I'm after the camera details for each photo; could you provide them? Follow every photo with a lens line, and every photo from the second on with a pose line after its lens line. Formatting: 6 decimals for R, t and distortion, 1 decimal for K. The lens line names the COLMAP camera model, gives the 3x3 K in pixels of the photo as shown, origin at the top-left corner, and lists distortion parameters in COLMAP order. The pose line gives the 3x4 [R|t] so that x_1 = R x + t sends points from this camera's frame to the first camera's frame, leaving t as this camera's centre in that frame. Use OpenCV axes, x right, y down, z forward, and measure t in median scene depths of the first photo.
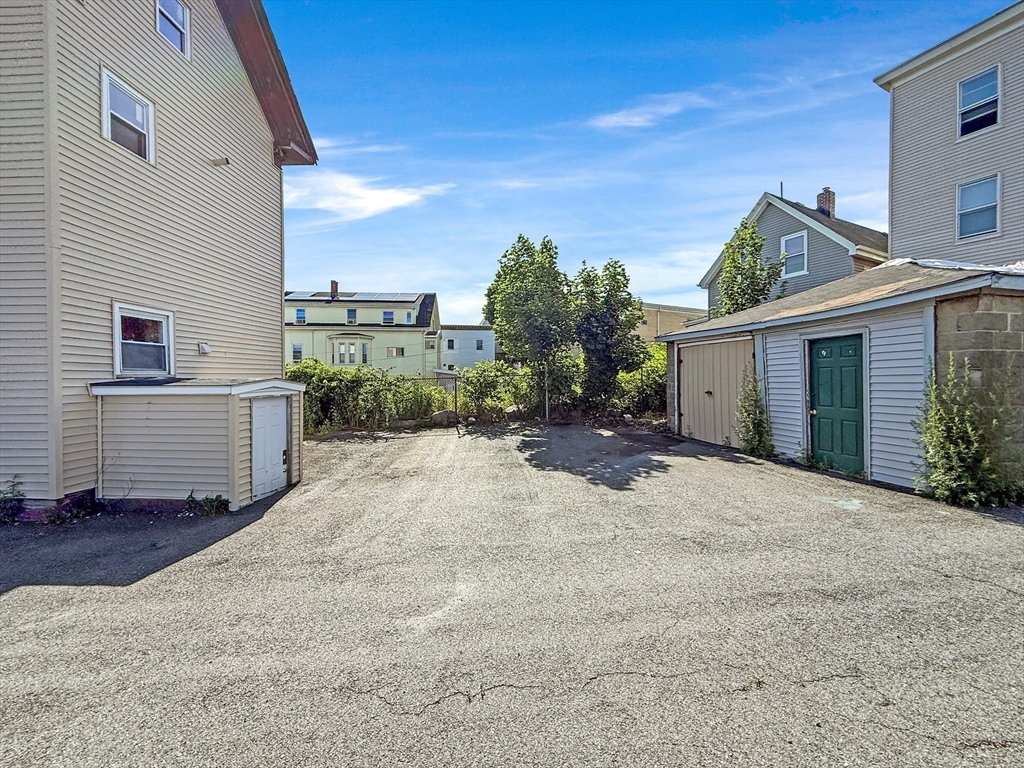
lens RADIAL K [[407.3, 0, 512.0], [0, 407.3, 384.0], [0, 0, 1]] dist [-0.000858, -0.000005]
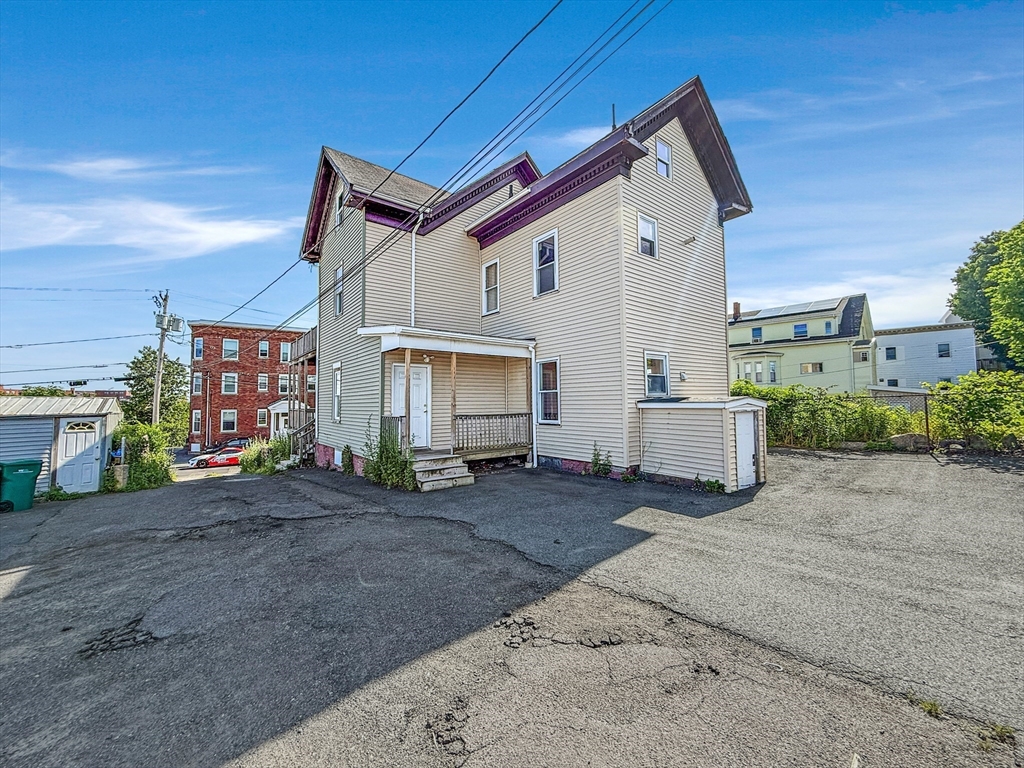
lens RADIAL K [[407.3, 0, 512.0], [0, 407.3, 384.0], [0, 0, 1]] dist [-0.000858, -0.000005]
pose [[0.632160, -0.035865, -0.774007, -0.029808], [-0.003001, 0.998807, -0.048732, 0.005567], [0.774832, 0.033129, 0.631299, -0.208269]]
